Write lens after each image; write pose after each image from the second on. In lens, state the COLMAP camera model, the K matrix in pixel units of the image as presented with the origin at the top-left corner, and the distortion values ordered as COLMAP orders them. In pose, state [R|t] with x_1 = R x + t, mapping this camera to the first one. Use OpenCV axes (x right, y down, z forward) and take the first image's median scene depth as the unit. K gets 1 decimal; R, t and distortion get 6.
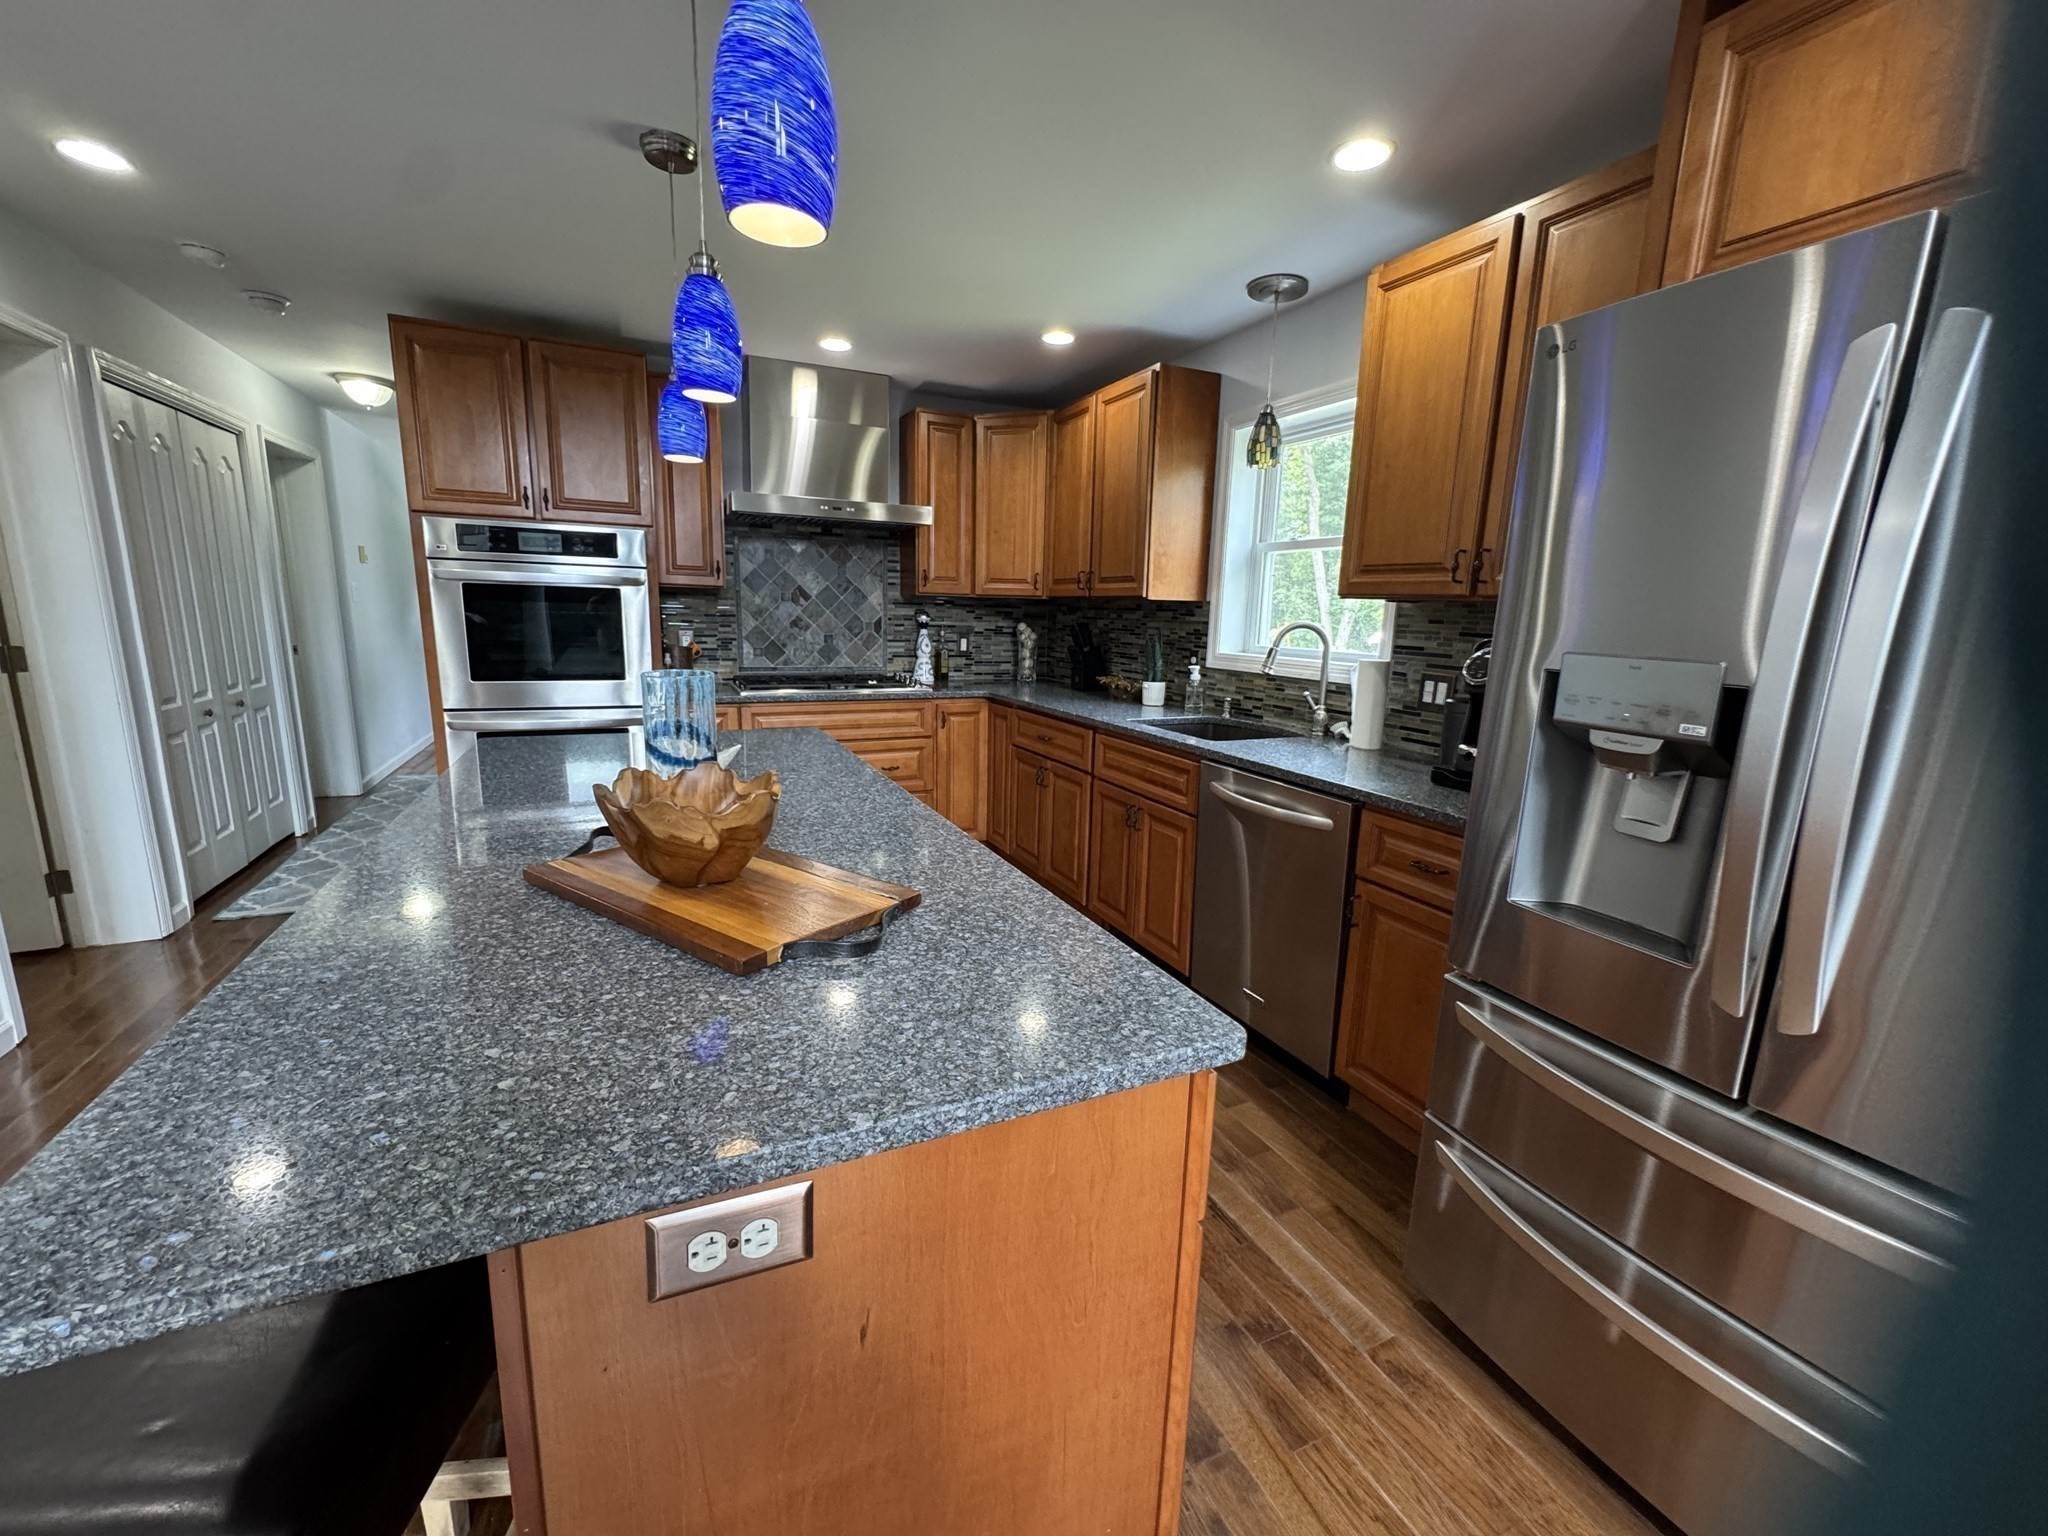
lens RADIAL K [[835.9, 0, 1024.0], [0, 835.9, 768.0], [0, 0, 1]] dist [0.030353, 0.000114]
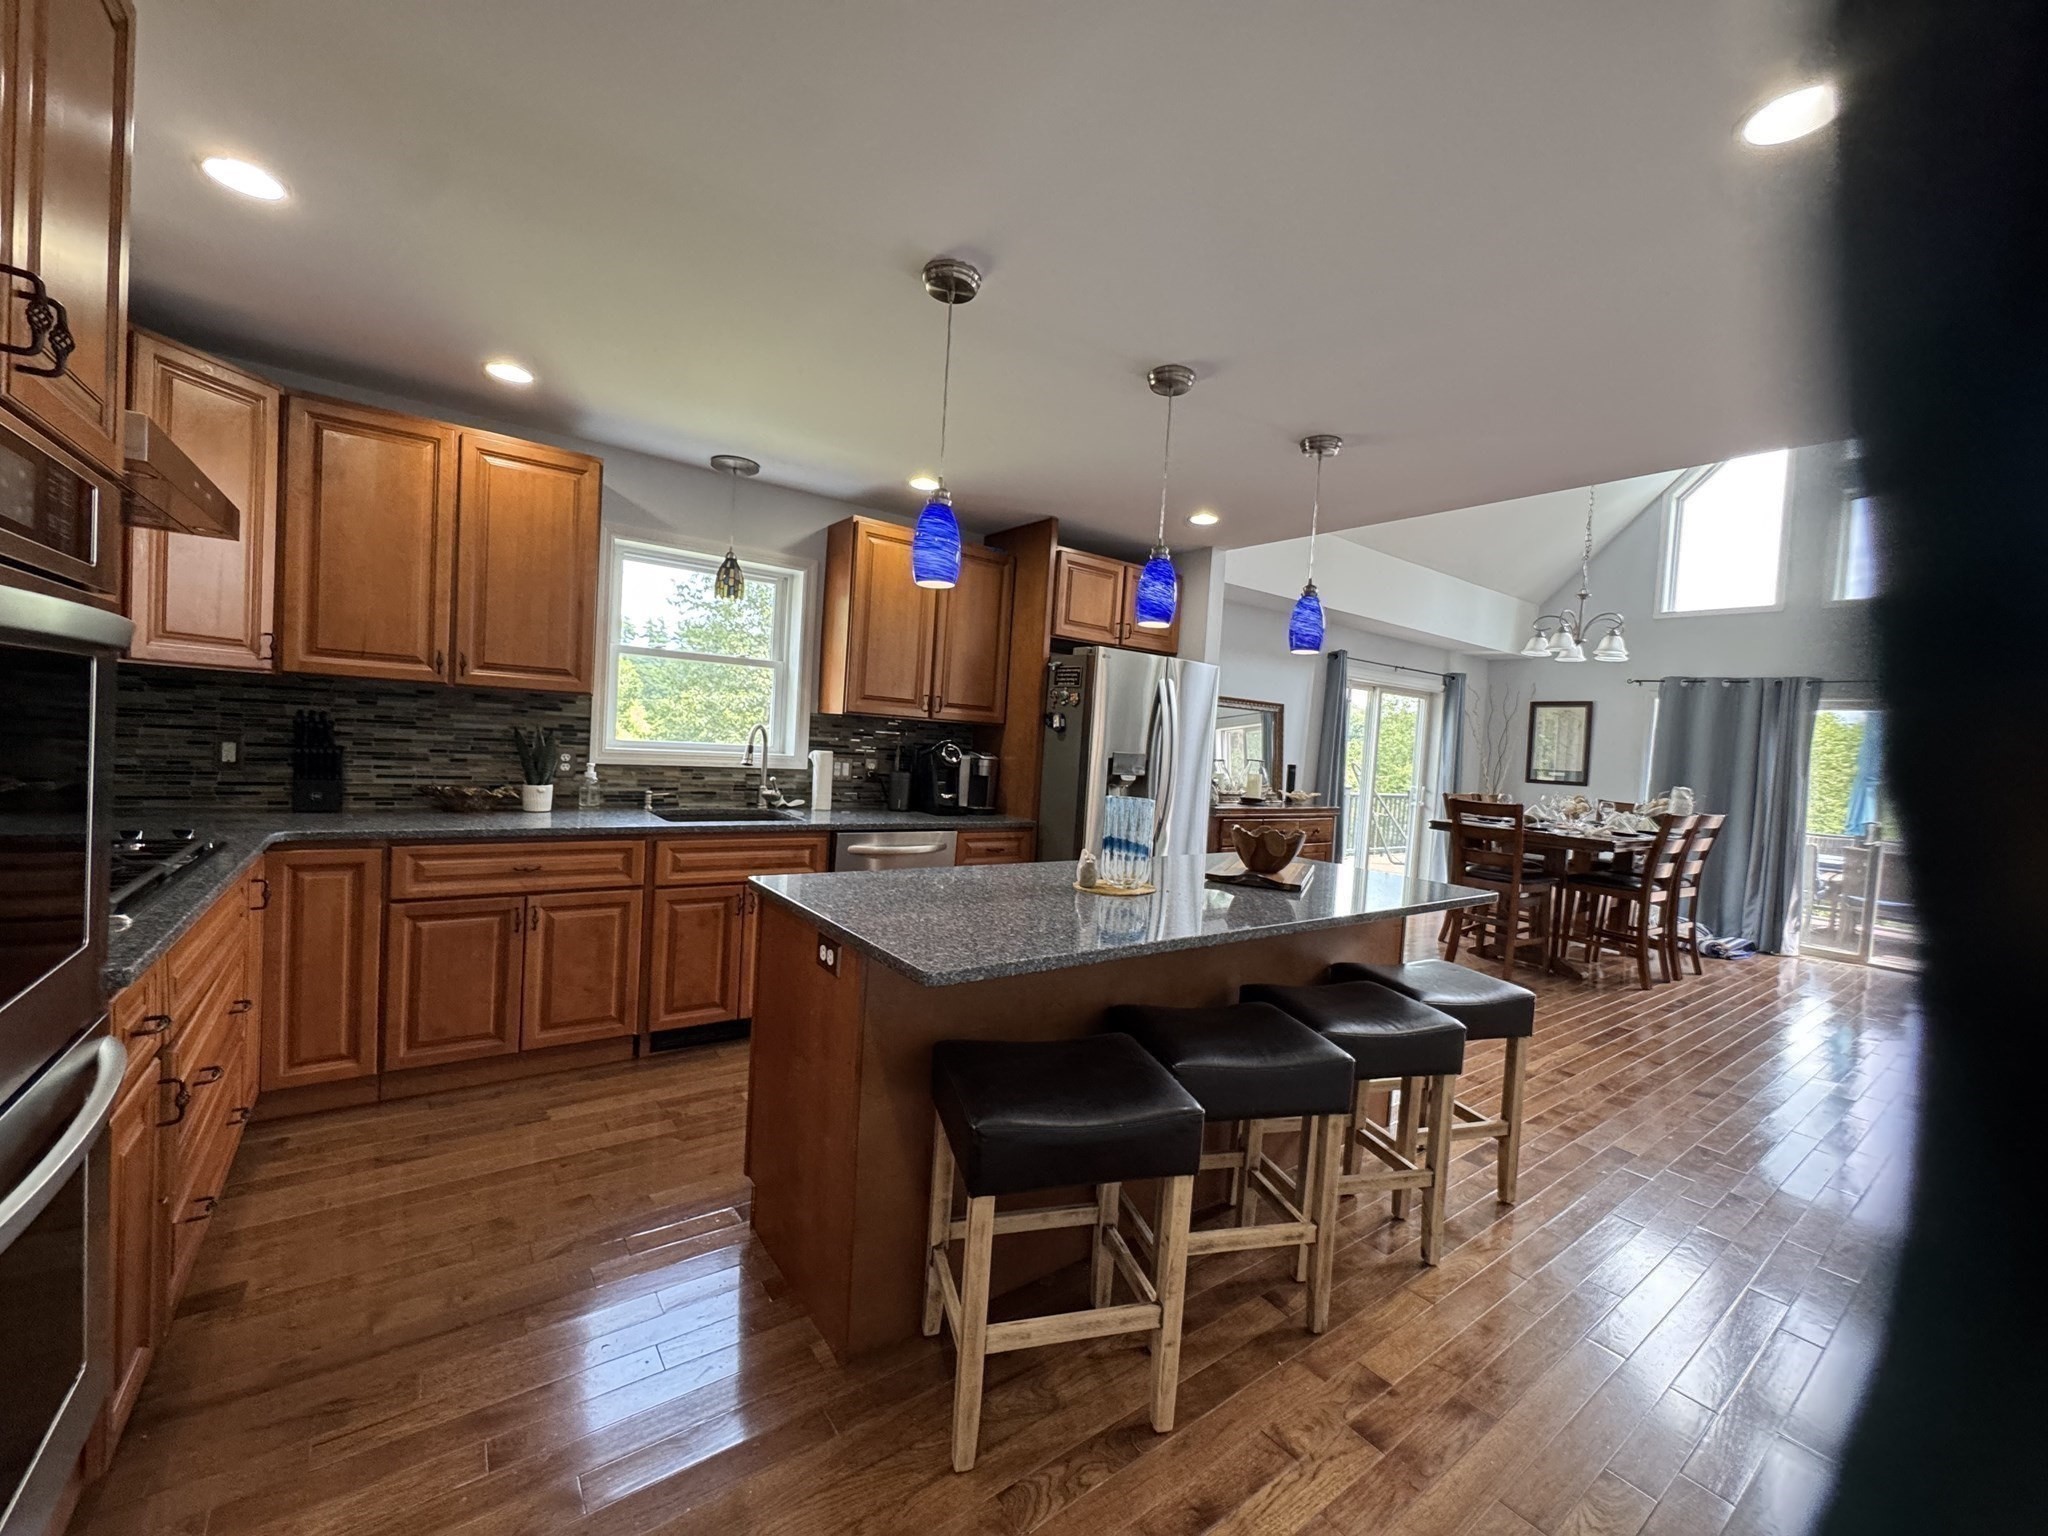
lens RADIAL K [[835.9, 0, 1024.0], [0, 835.9, 768.0], [0, 0, 1]] dist [0.030353, 0.000114]
pose [[-0.194347, -0.075822, 0.977998, -0.700747], [0.123935, 0.987121, 0.101158, -0.127441], [-0.973072, 0.140868, -0.182447, 0.576694]]
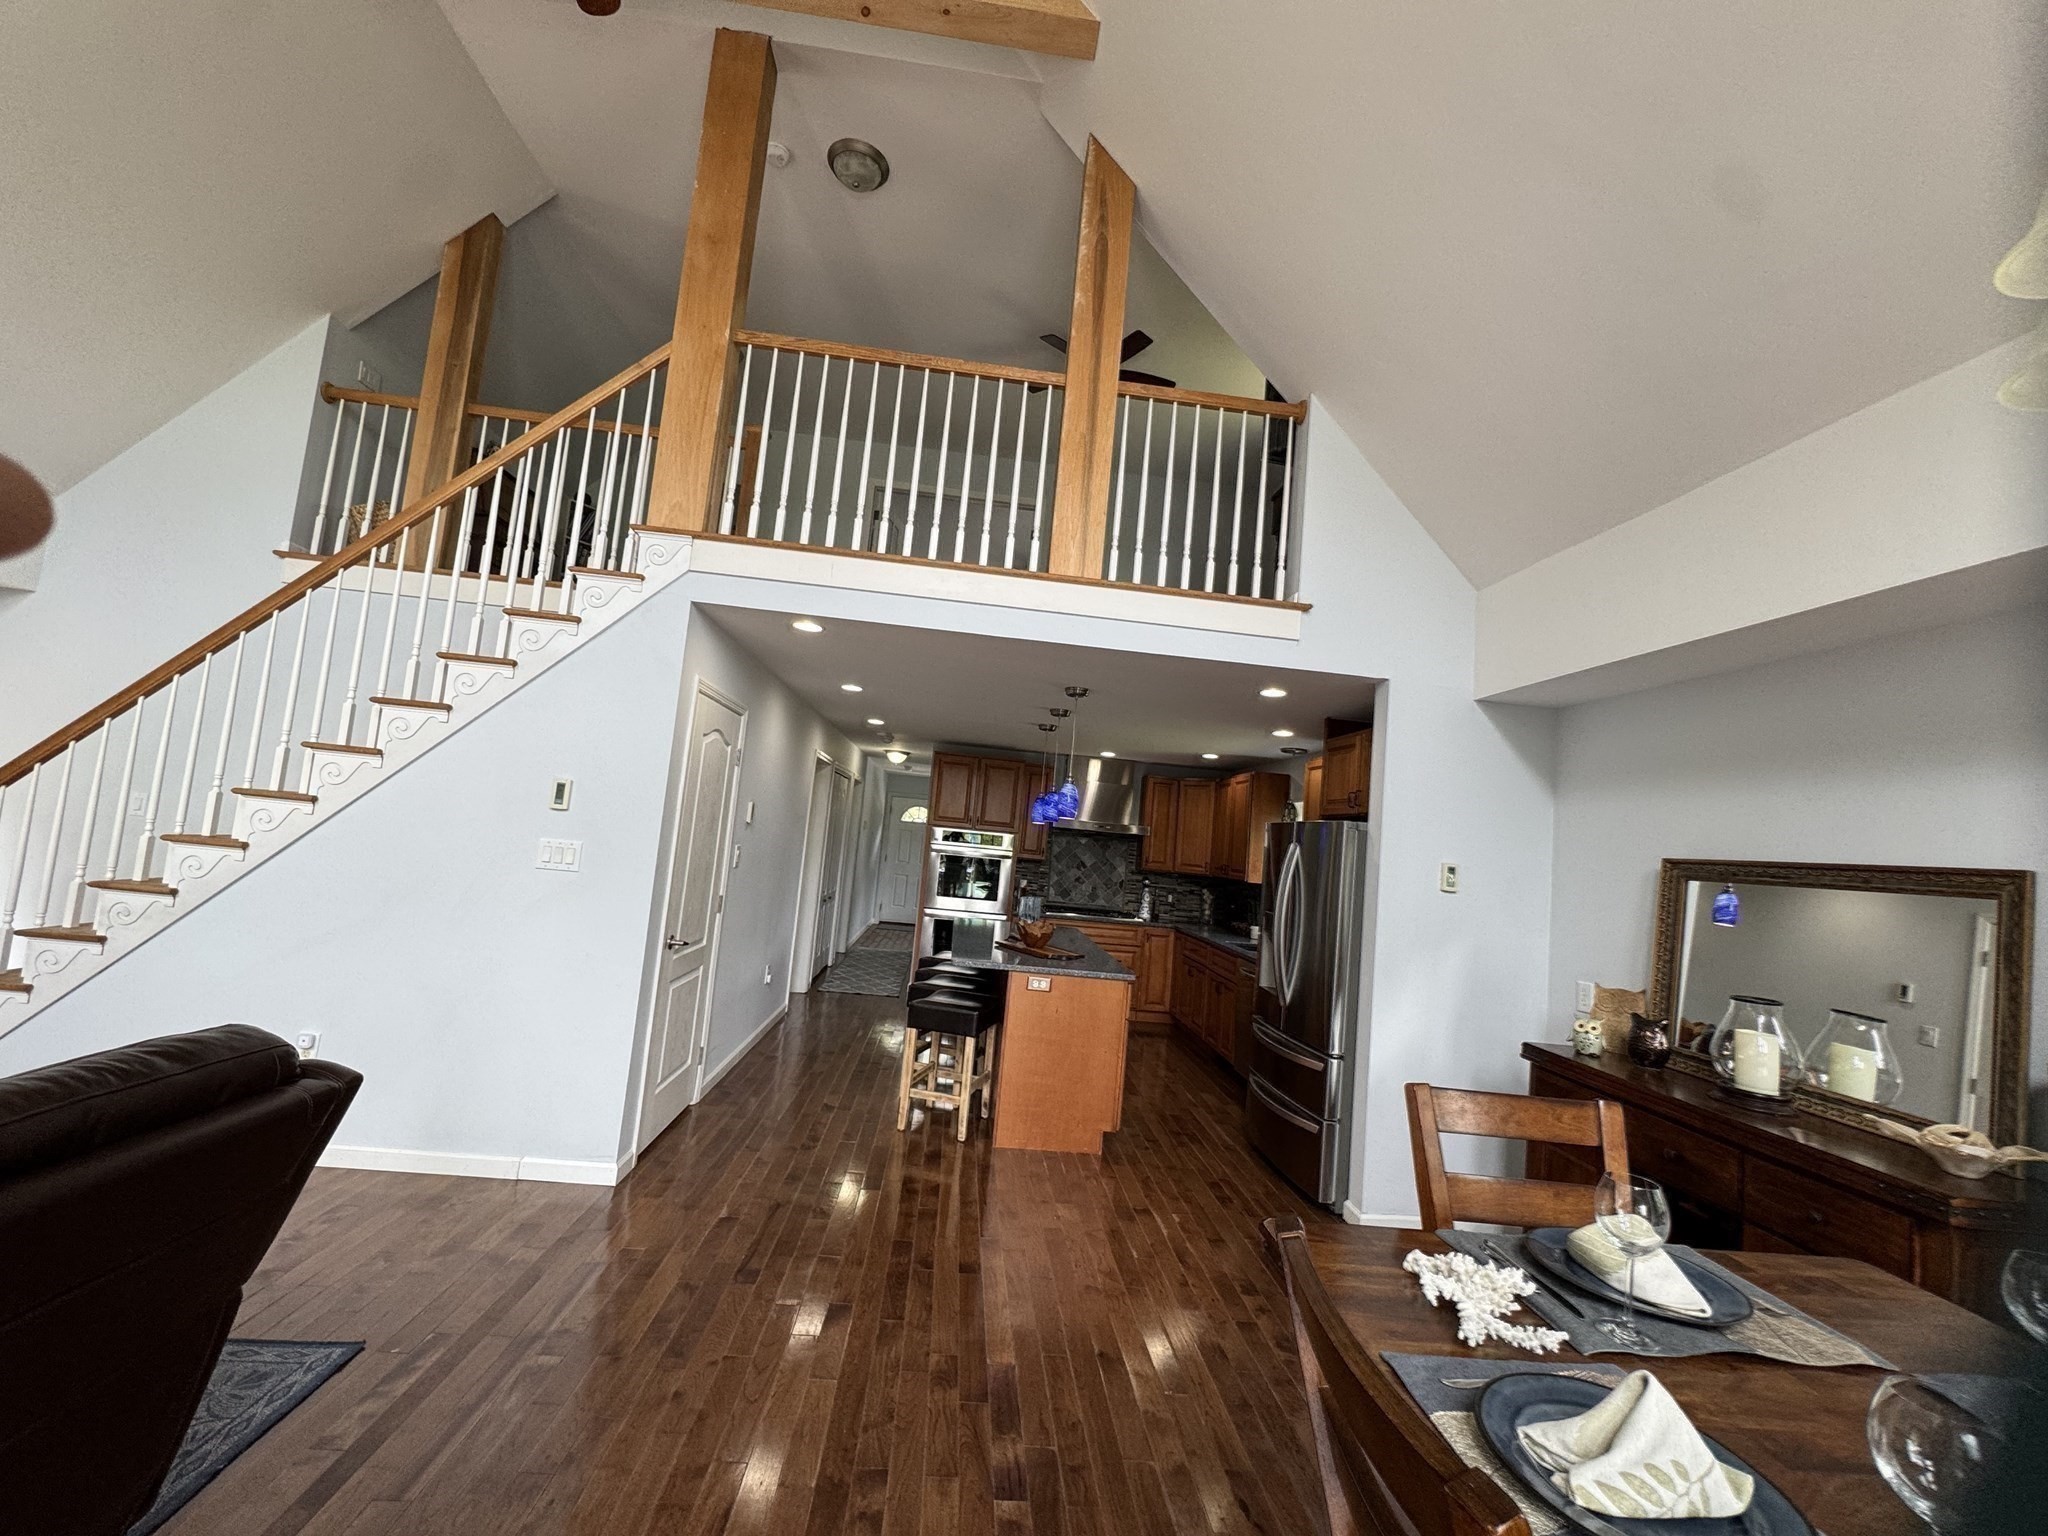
lens RADIAL K [[835.9, 0, 1024.0], [0, 835.9, 768.0], [0, 0, 1]] dist [0.030353, 0.000114]
pose [[0.934537, 0.026662, -0.354865, 0.294521], [-0.130729, 0.953188, -0.272658, 0.124501], [0.330983, 0.301200, 0.894276, -0.852091]]
